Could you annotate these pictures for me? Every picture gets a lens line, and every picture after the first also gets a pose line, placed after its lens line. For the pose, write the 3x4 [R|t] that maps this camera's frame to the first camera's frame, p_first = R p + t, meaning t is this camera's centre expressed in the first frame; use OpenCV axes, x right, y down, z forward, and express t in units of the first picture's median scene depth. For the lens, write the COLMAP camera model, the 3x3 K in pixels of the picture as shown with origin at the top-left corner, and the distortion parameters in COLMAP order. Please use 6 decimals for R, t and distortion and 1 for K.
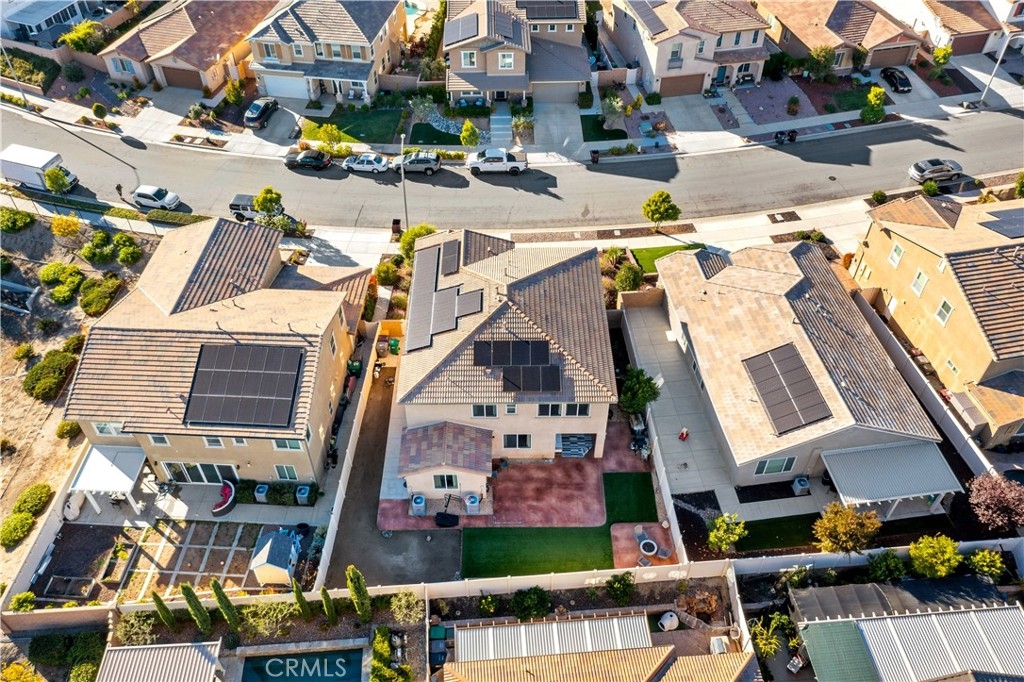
lens RADIAL K [[820.4, 0, 512.0], [0, 820.4, 341.0], [0, 0, 1]] dist [-0.008987, -0.001216]
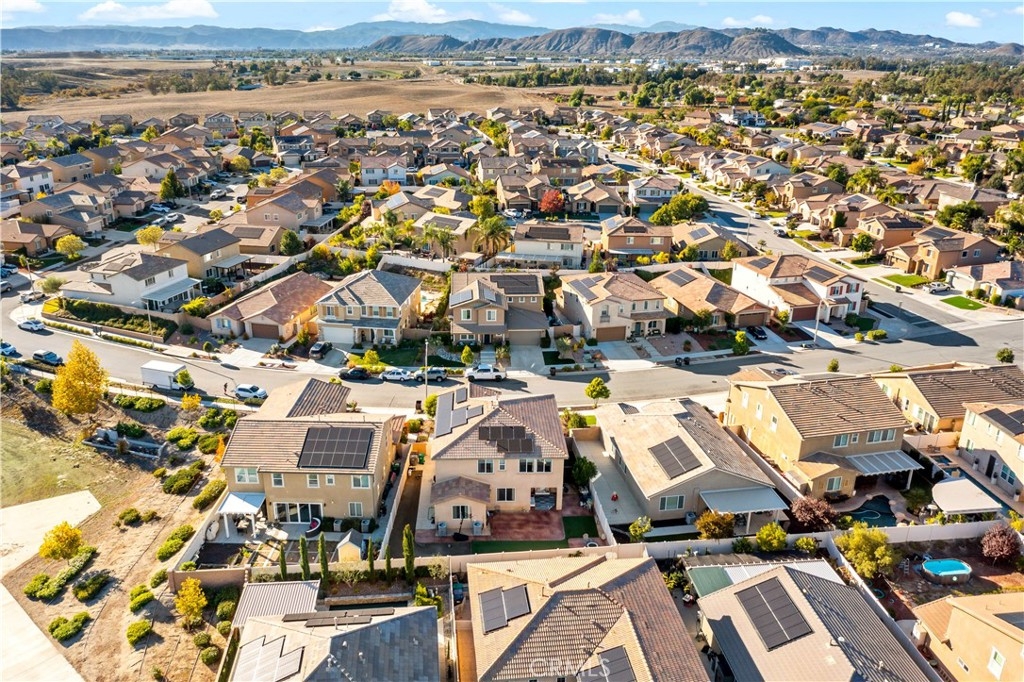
lens RADIAL K [[820.4, 0, 512.0], [0, 820.4, 341.0], [0, 0, 1]] dist [-0.008987, -0.001216]
pose [[0.999288, 0.000363, 0.037737, -0.026670], [0.015580, 0.906794, -0.421285, 0.338059], [-0.034372, 0.421573, 0.906143, -0.341822]]
